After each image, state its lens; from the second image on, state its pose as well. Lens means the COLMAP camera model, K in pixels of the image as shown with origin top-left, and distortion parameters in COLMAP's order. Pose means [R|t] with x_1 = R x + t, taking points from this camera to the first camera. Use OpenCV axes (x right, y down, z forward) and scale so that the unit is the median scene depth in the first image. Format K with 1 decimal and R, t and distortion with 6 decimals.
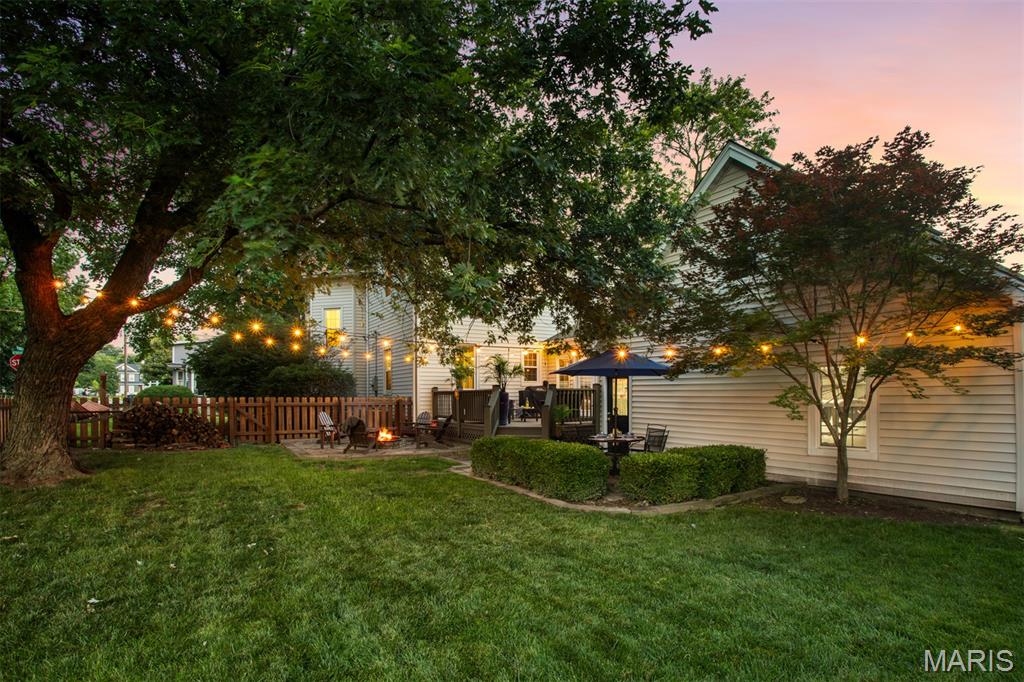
lens RADIAL K [[594.5, 0, 482.5], [0, 594.5, 340.1], [0, 0, 1]] dist [-0.068845, 0.042944]
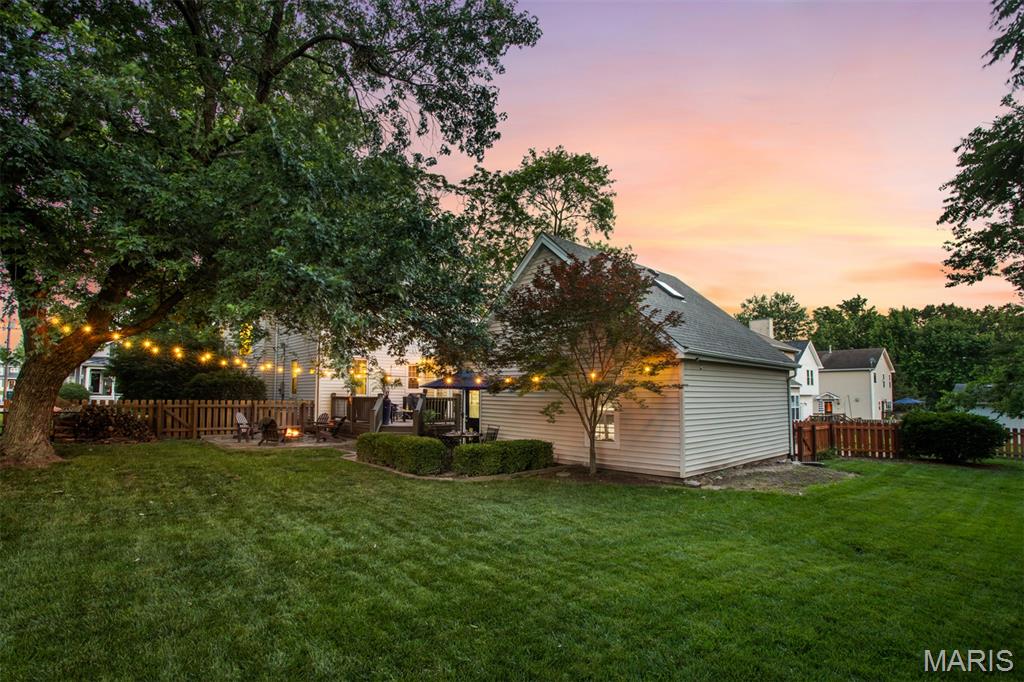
lens RADIAL K [[594.5, 0, 482.5], [0, 594.5, 340.1], [0, 0, 1]] dist [-0.068845, 0.042944]
pose [[0.987305, 0.027029, 0.156519, 0.036562], [-0.027093, 0.999631, -0.001726, -0.044965], [-0.156508, -0.002536, 0.987673, -0.313124]]
